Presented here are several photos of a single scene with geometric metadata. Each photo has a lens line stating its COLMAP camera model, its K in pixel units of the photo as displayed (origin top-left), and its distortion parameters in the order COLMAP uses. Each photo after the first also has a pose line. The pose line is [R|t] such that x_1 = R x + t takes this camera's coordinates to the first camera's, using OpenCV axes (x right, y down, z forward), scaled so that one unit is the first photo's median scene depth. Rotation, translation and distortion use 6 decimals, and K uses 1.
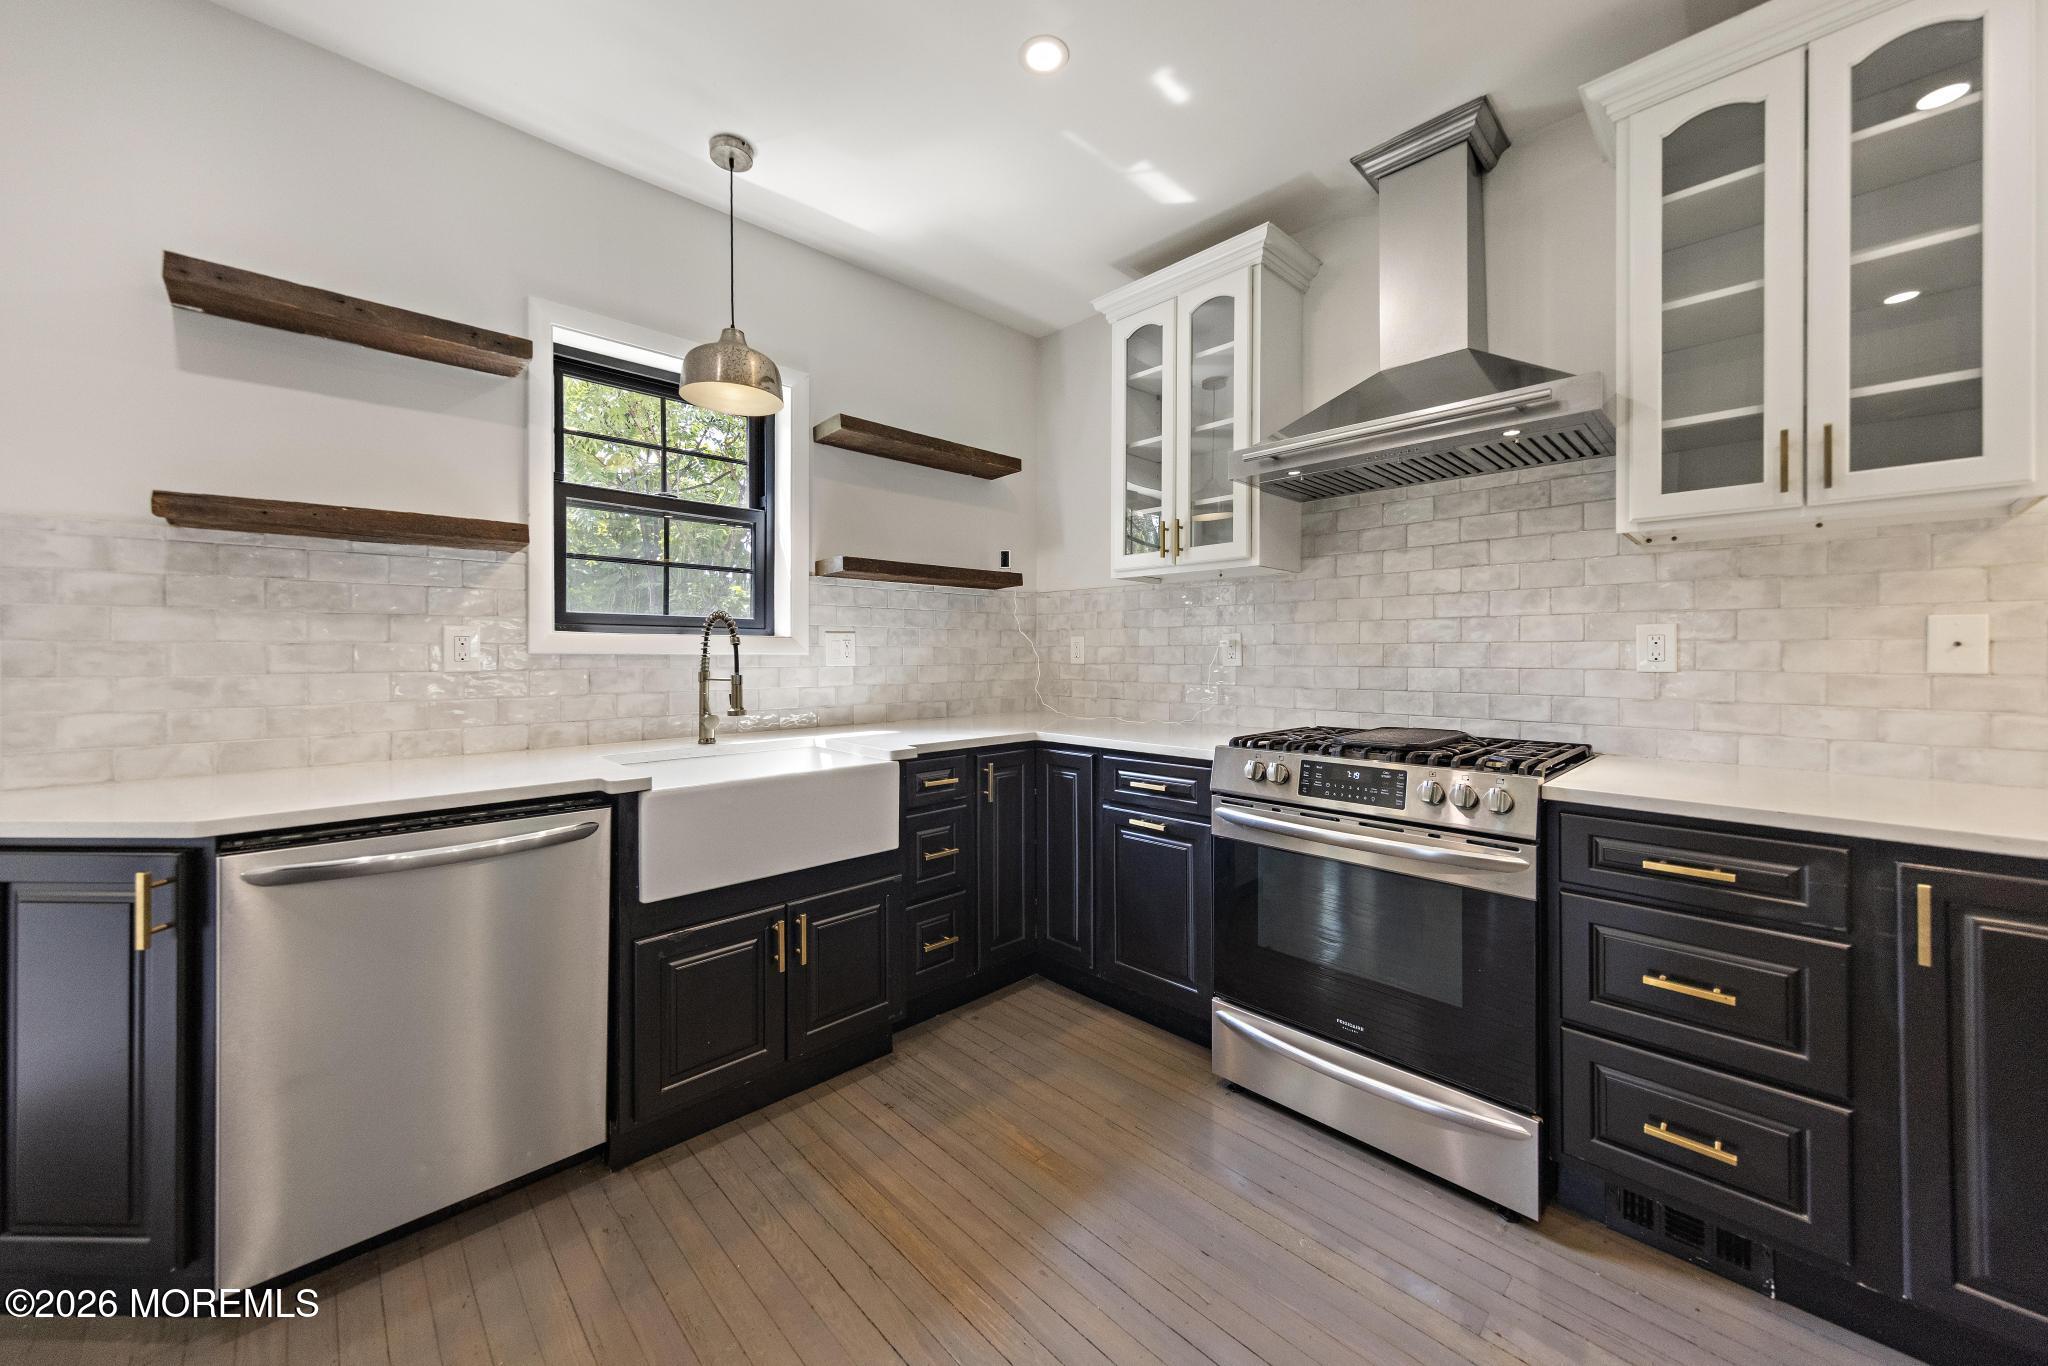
lens RADIAL K [[751.3, 0, 1033.0], [0, 751.3, 652.5], [0, 0, 1]] dist [0.007161, -0.001120]
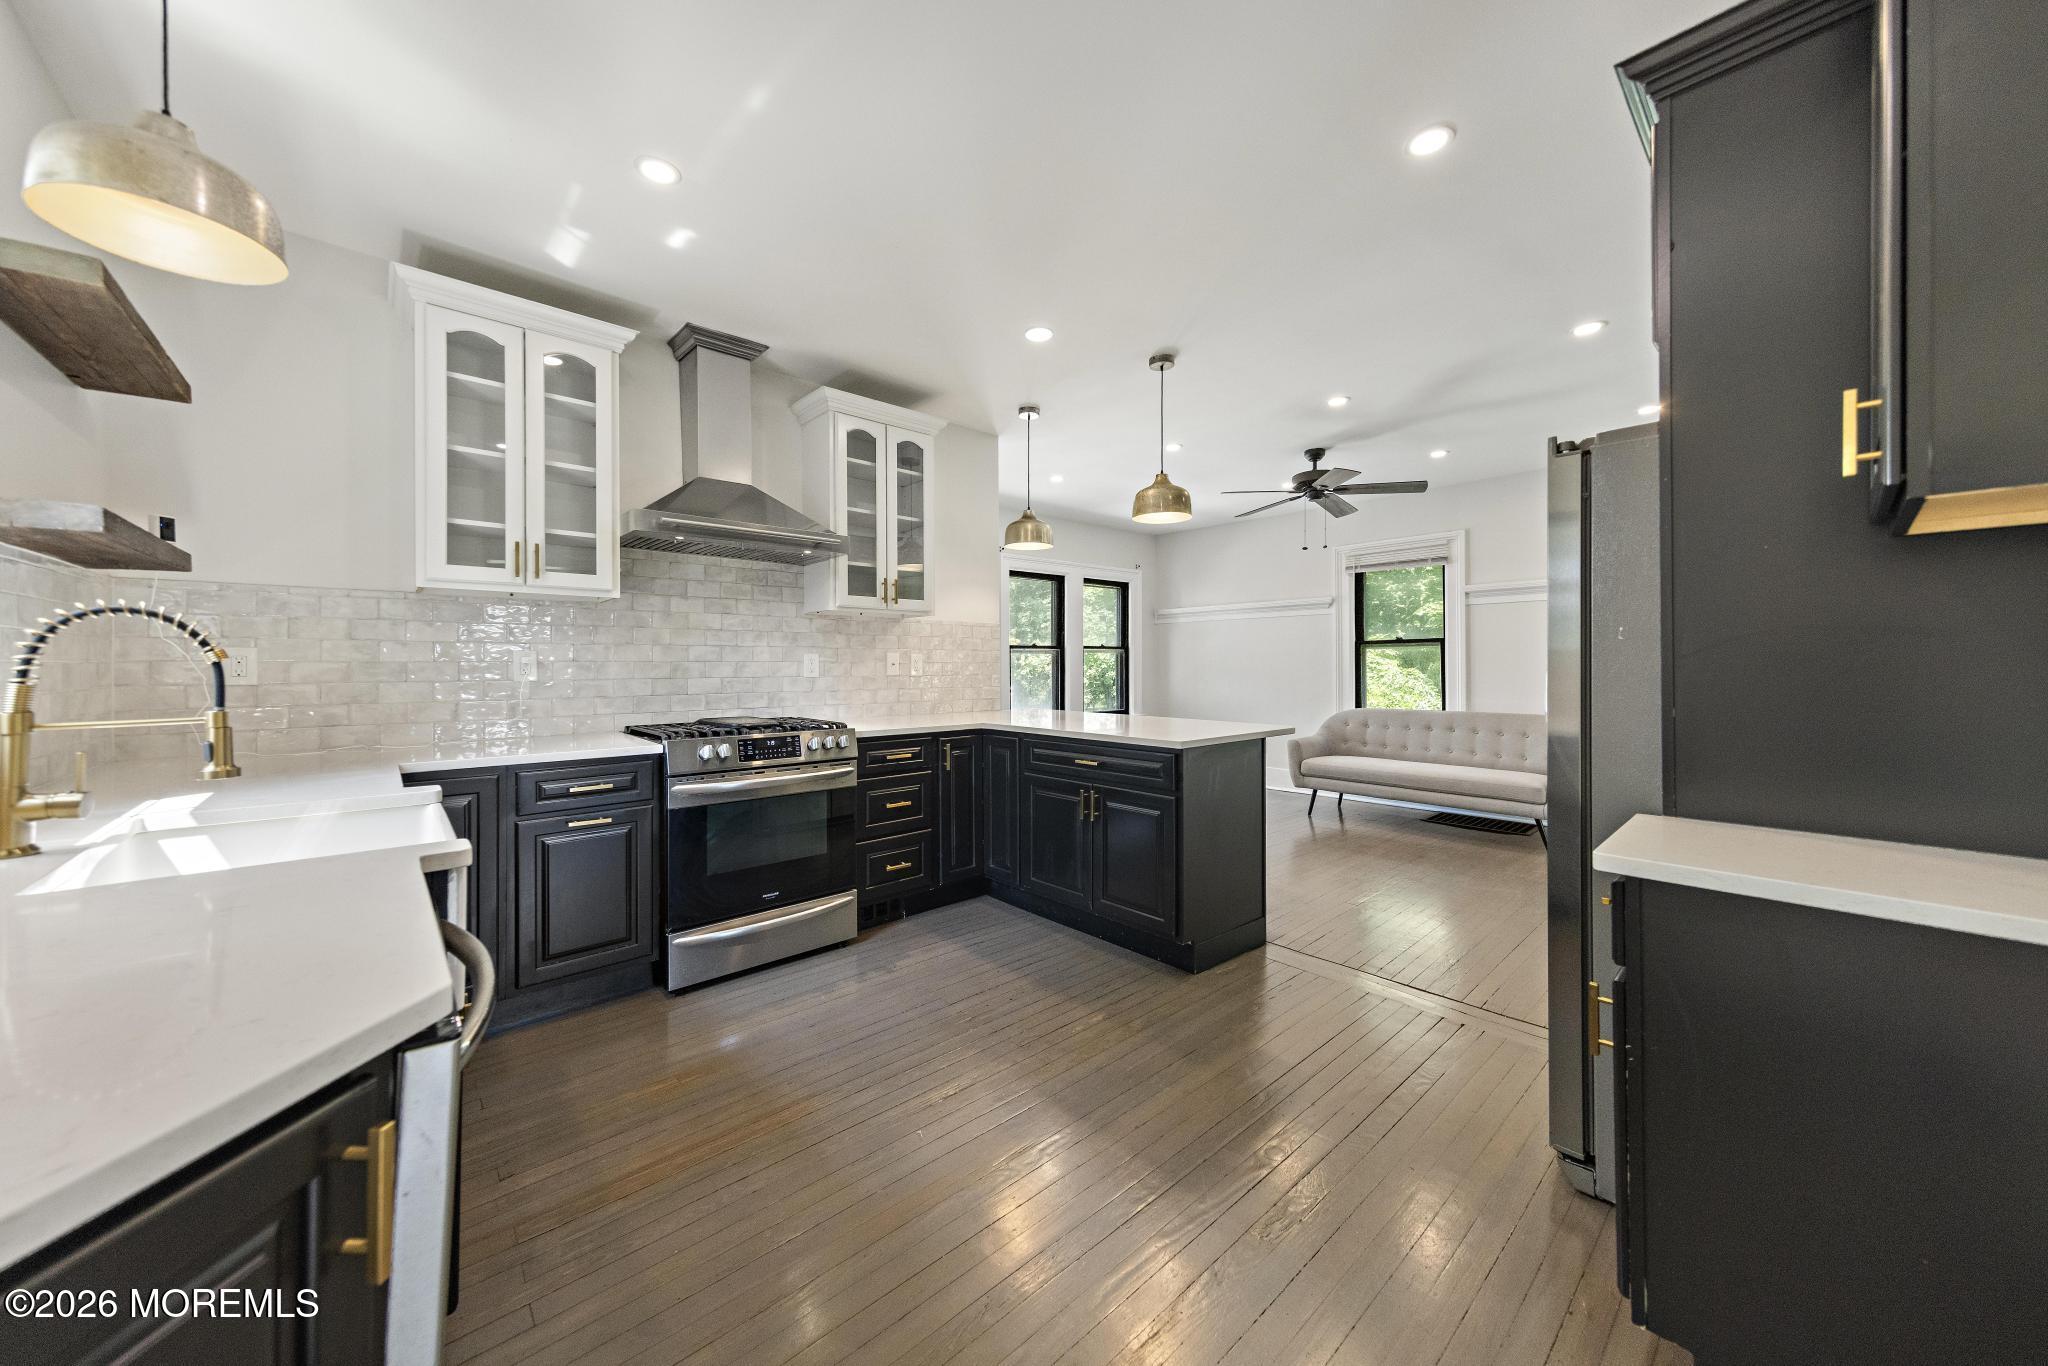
lens RADIAL K [[695.3, 0, 1018.9], [0, 695.3, 665.7], [0, 0, 1]] dist [0.009990, 0.001175]
pose [[0.049915, -0.003172, 0.998748, -0.951521], [-0.001326, 0.999994, 0.003242, -0.011560], [-0.998753, -0.001487, 0.049911, 0.333578]]
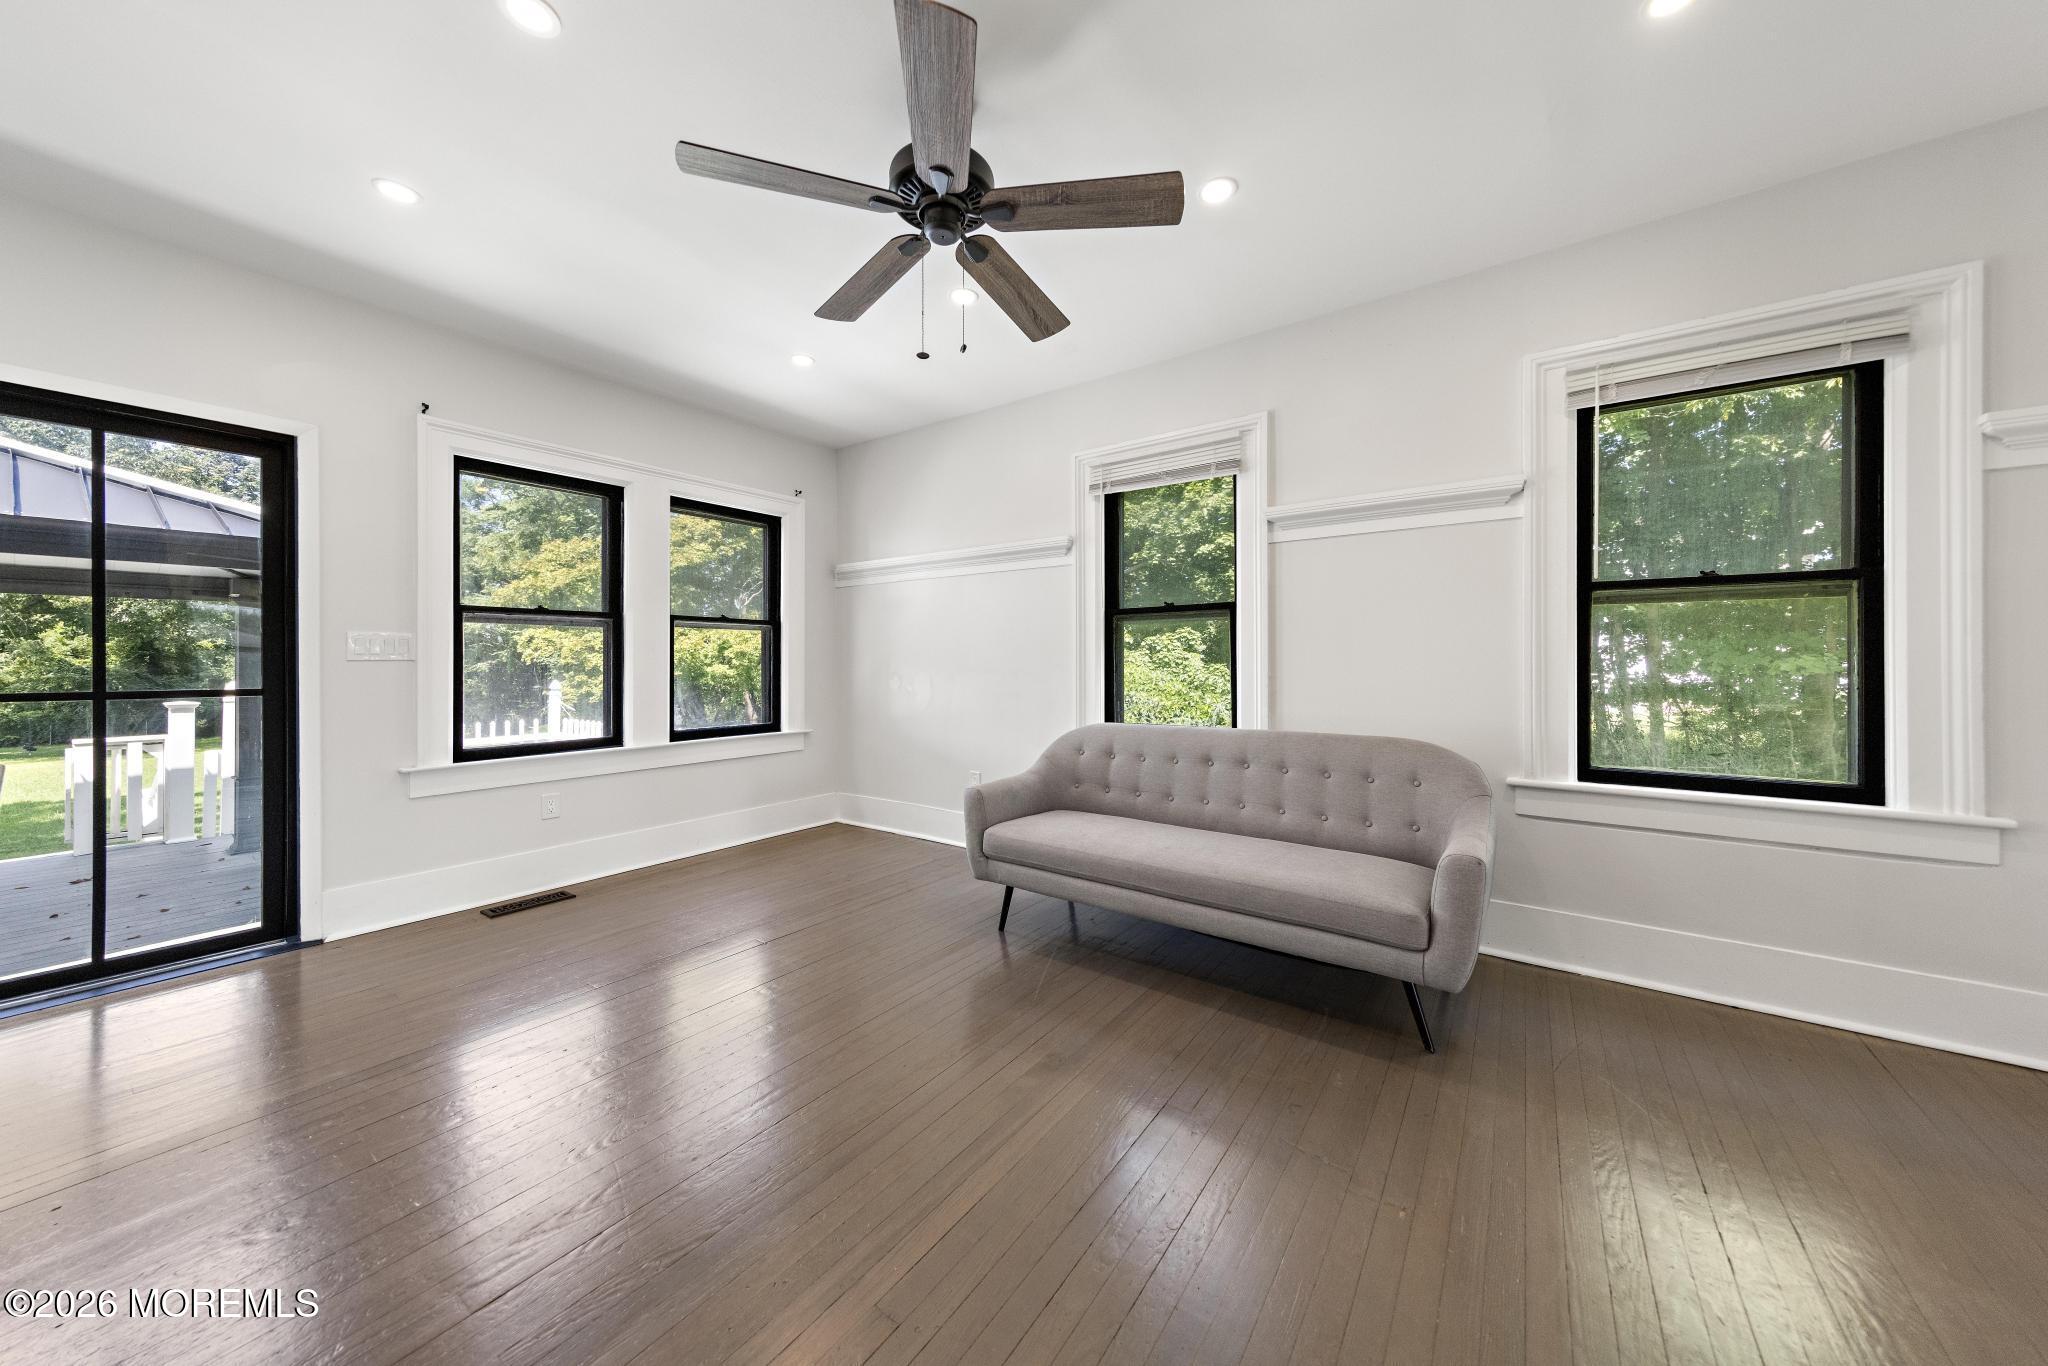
lens RADIAL K [[695.3, 0, 1016.7], [0, 695.3, 662.3], [0, 0, 1]] dist [0.009990, 0.001175]
pose [[-0.164014, -0.001413, 0.986457, 0.461202], [-0.003672, 0.999993, 0.000822, 0.028891], [-0.986451, -0.003487, -0.164018, -0.489529]]
